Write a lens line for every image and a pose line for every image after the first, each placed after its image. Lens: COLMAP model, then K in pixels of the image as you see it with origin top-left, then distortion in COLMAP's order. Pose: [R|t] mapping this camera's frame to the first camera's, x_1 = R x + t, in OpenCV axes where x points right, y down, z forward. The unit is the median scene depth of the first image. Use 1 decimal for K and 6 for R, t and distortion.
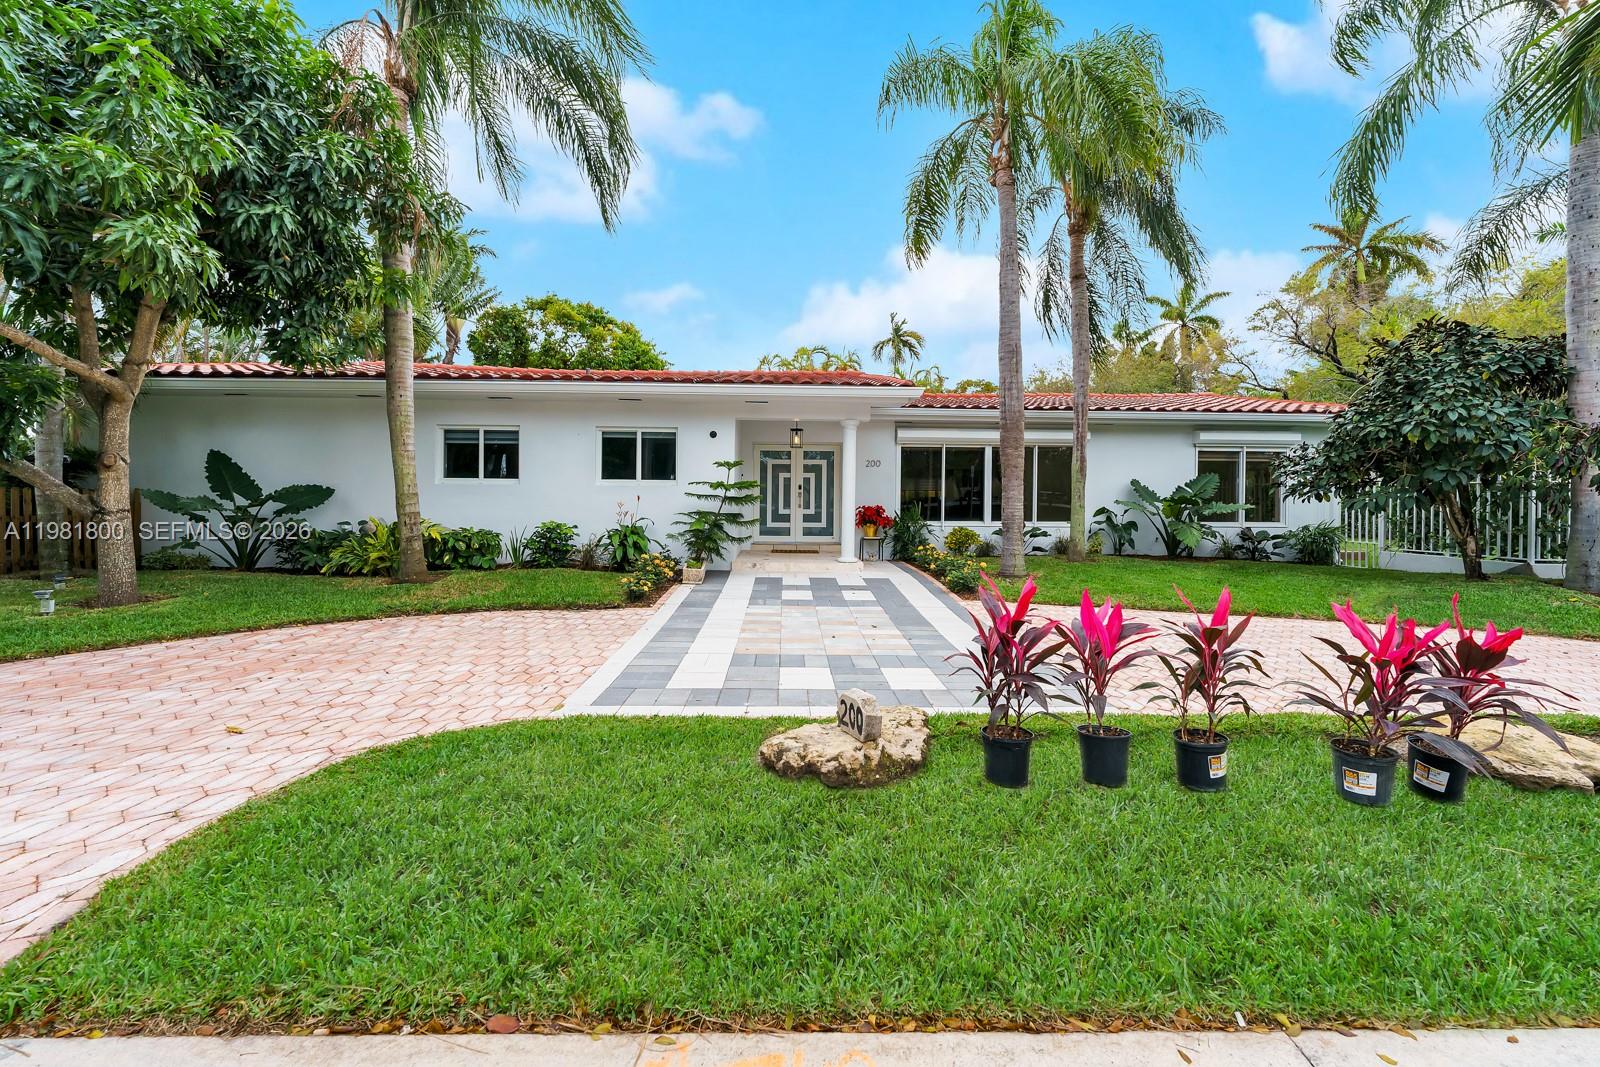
lens RADIAL K [[645.2, 0, 801.9], [0, 645.2, 536.0], [0, 0, 1]] dist [0.000117, -0.000162]
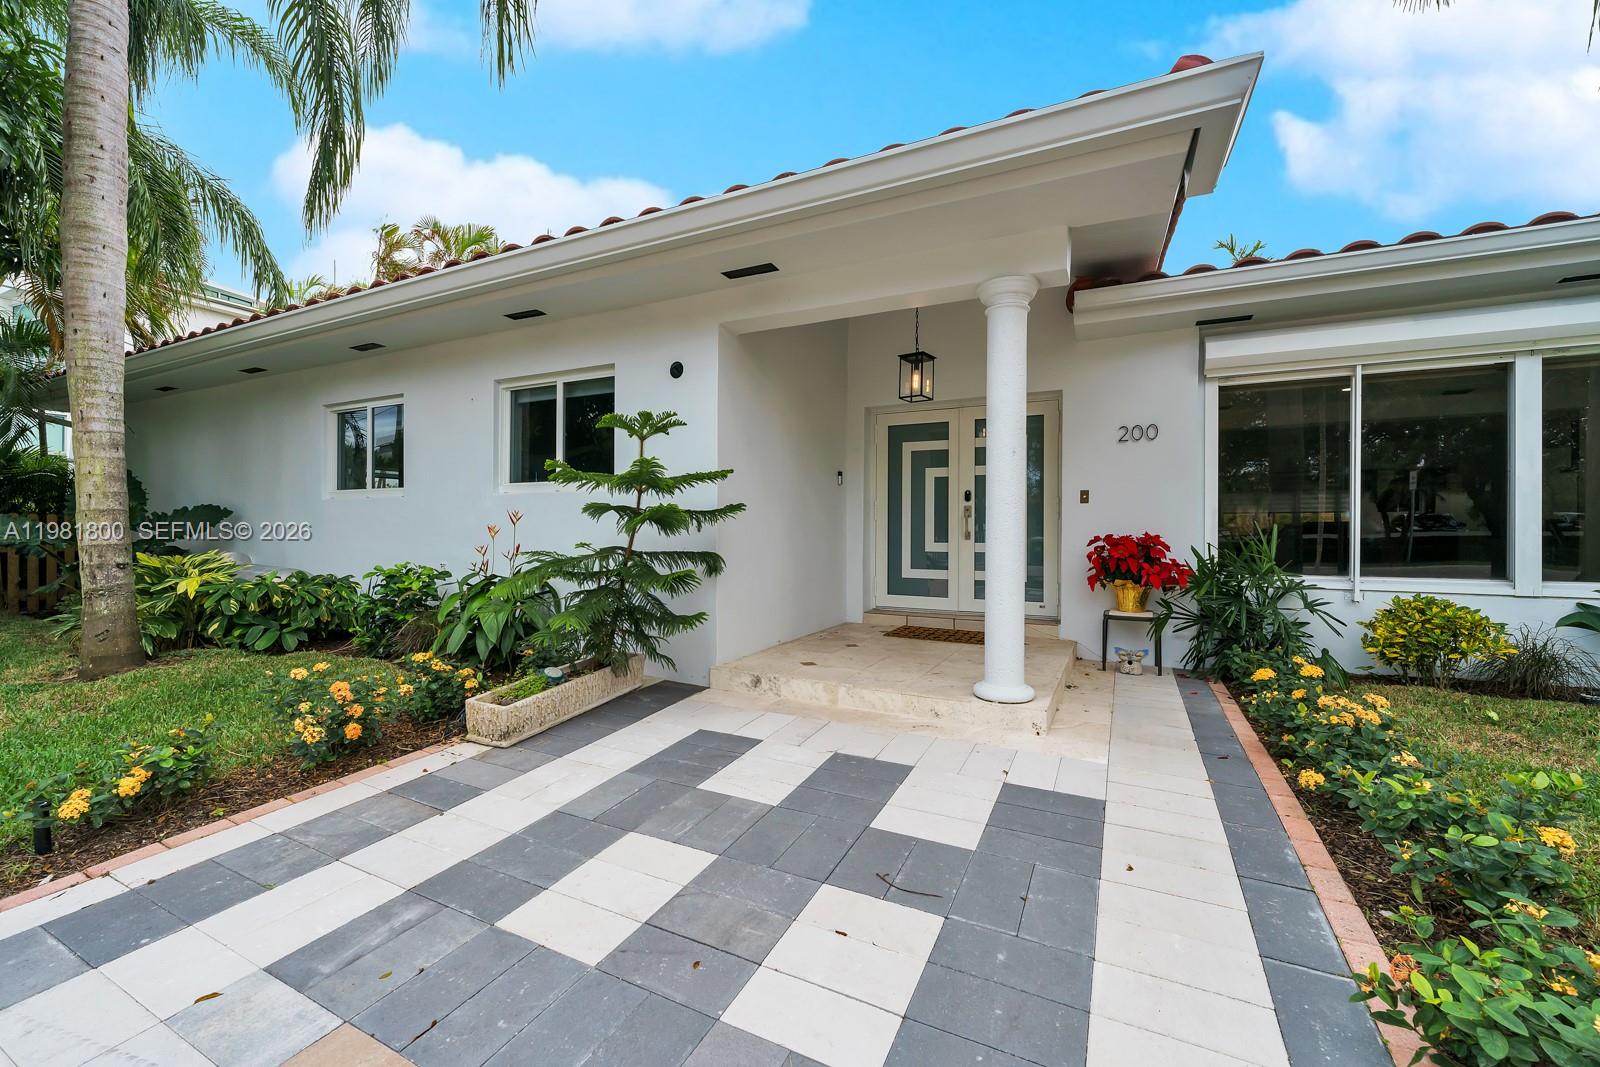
lens RADIAL K [[645.2, 0, 801.9], [0, 645.2, 536.0], [0, 0, 1]] dist [0.000117, -0.000162]
pose [[0.882348, -0.000155, -0.470597, 0.114491], [-0.023845, 0.998701, -0.045037, -0.022444], [0.469993, 0.050960, 0.881198, 0.533571]]
